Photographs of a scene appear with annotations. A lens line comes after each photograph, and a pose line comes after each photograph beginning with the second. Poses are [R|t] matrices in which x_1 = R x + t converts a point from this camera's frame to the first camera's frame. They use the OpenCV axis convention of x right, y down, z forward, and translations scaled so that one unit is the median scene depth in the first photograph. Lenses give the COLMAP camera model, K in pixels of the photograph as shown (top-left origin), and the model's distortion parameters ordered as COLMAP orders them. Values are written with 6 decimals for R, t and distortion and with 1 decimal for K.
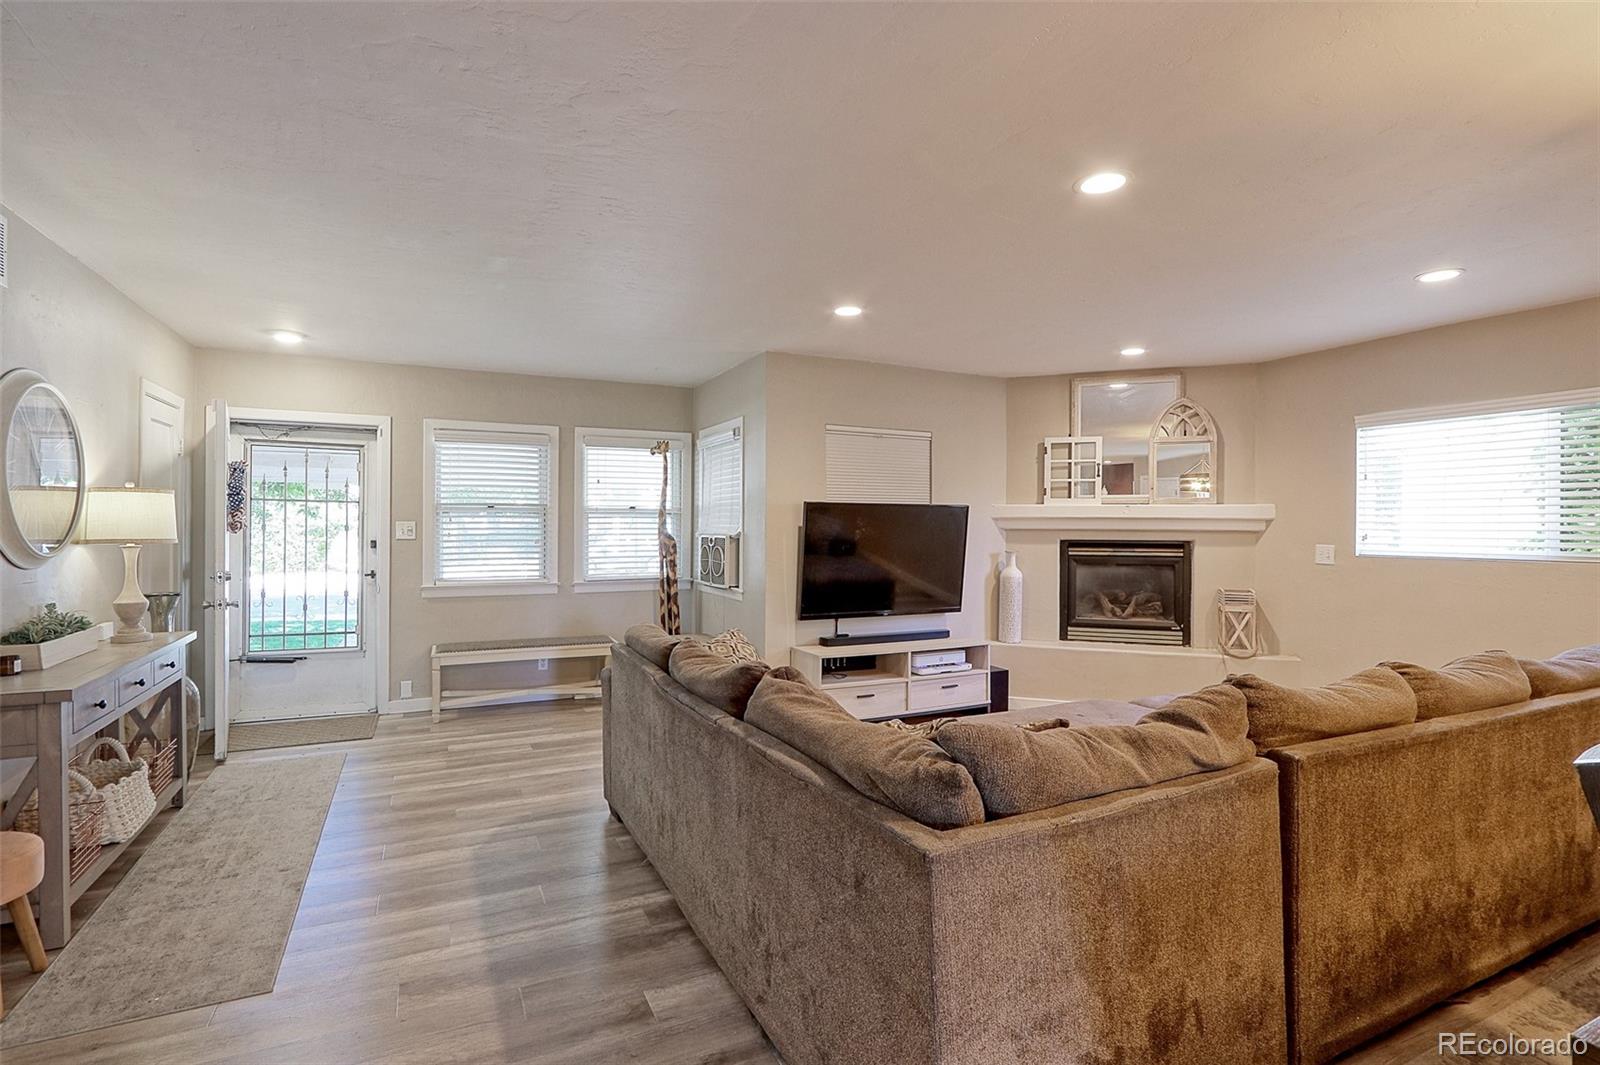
lens RADIAL K [[757.4, 0, 807.0], [0, 757.4, 527.1], [0, 0, 1]] dist [0.000814, 0.003498]
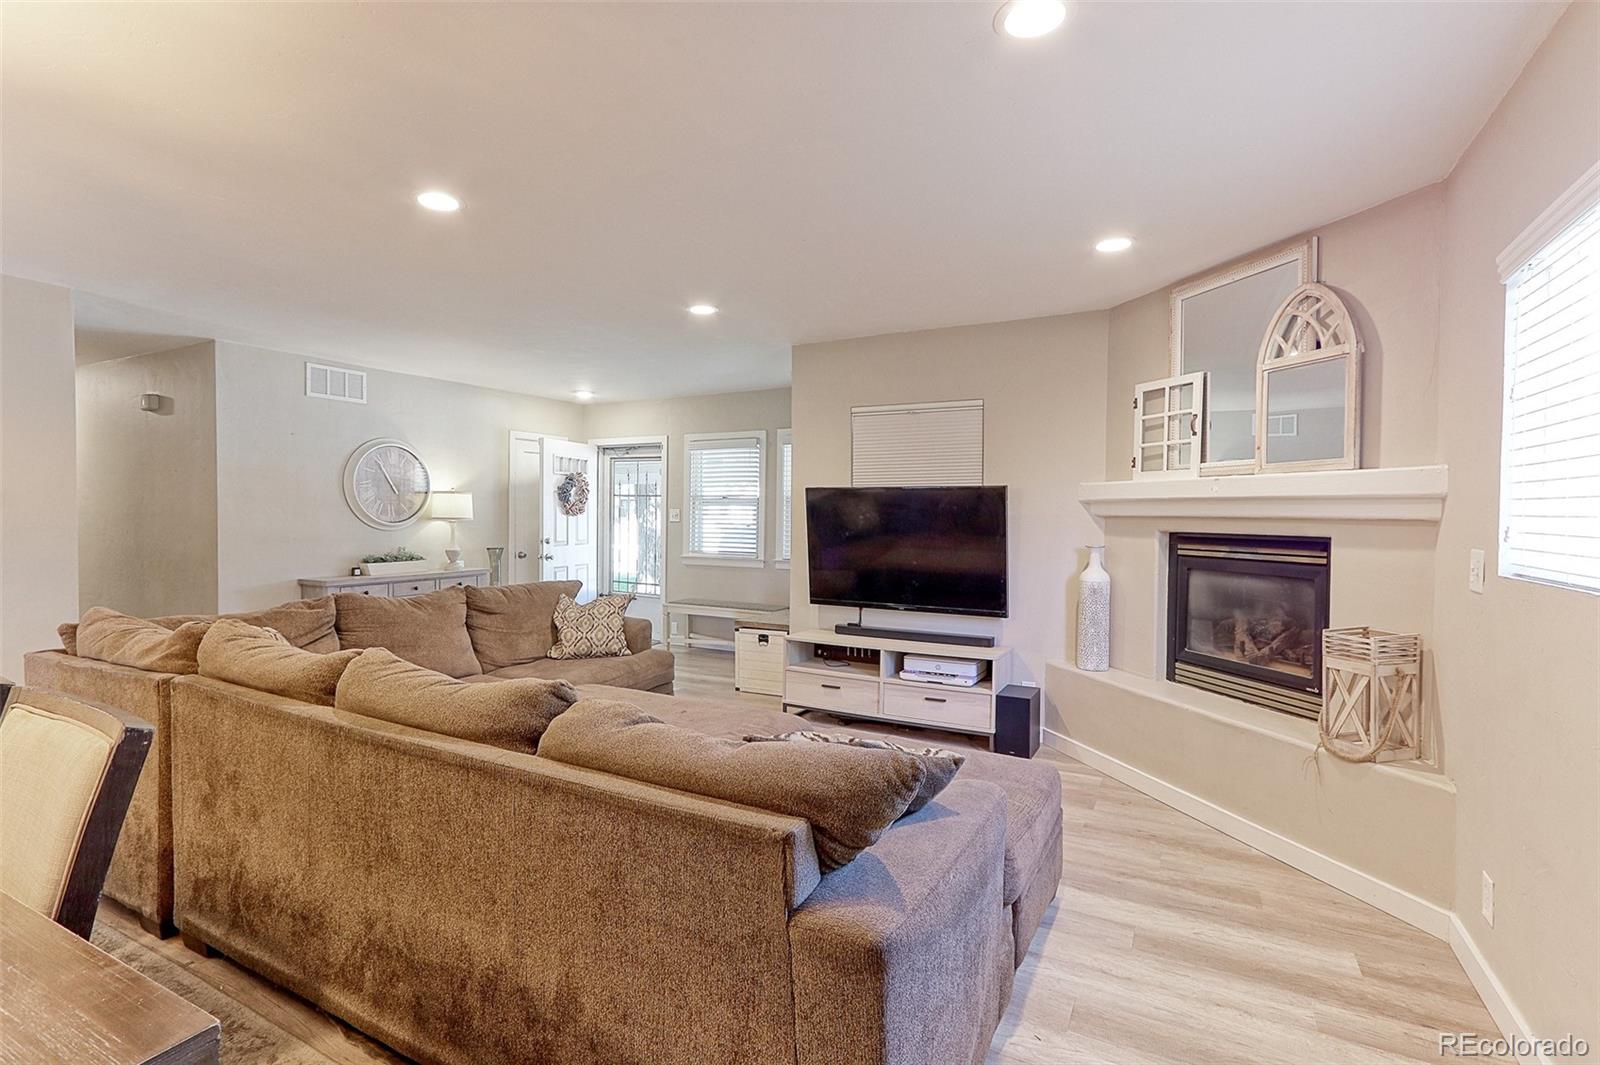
lens RADIAL K [[757.4, 0, 799.9], [0, 757.4, 529.6], [0, 0, 1]] dist [0.000814, 0.003498]
pose [[0.584739, 0.017067, -0.811042, 0.732561], [-0.007292, 0.999849, 0.015783, 0.006693], [0.811188, -0.003315, 0.584775, 0.355956]]
